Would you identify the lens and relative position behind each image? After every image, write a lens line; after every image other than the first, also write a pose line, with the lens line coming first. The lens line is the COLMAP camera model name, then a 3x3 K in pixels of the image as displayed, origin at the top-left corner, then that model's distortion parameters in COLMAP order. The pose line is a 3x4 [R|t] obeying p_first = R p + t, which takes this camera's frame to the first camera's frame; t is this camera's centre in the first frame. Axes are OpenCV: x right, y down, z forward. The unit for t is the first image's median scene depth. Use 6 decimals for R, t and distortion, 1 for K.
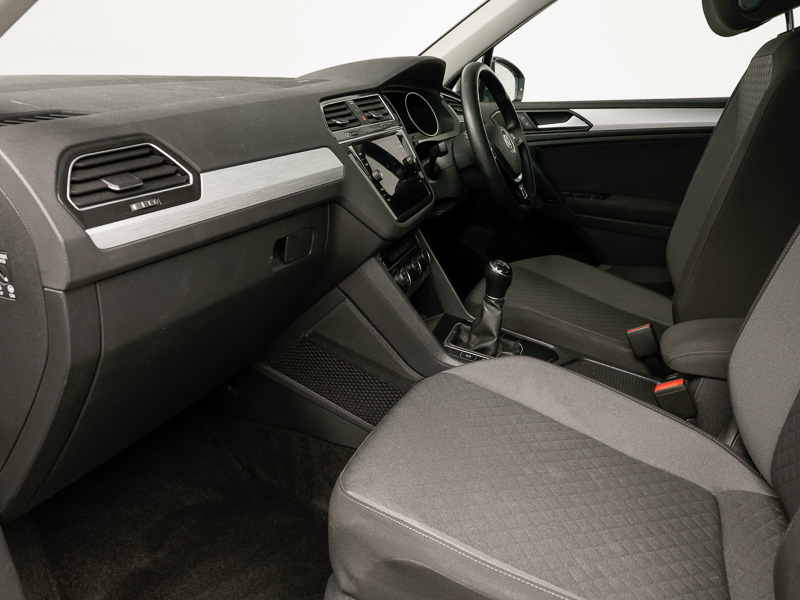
lens RADIAL K [[592.7, 0, 401.9], [0, 592.7, 300.4], [0, 0, 1]] dist [-0.000271, -0.001365]
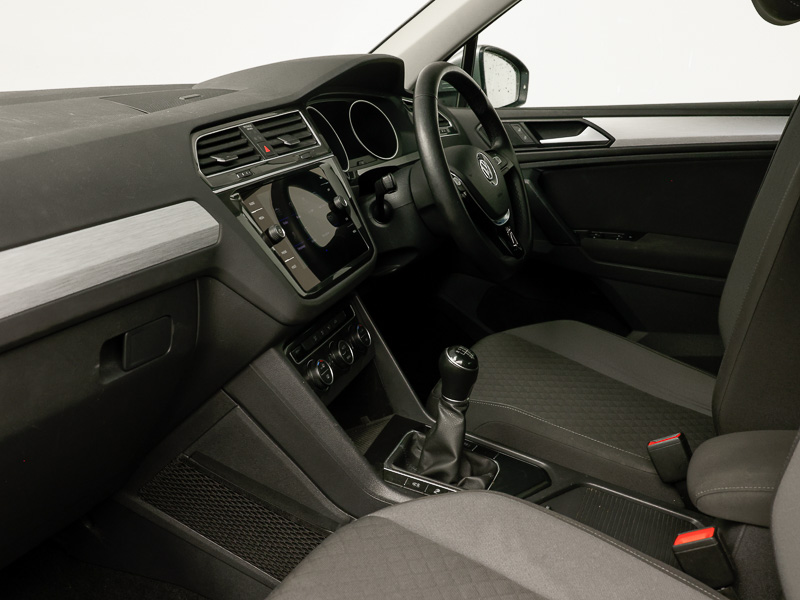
lens RADIAL K [[801.4, 0, 400.2], [0, 801.4, 303.1], [0, 0, 1]] dist [-0.000271, 0.000000]
pose [[0.999875, -0.011599, -0.010767, 0.099963], [0.010945, 0.998201, -0.058953, -0.060171], [0.011432, 0.058828, 0.998203, 0.046325]]
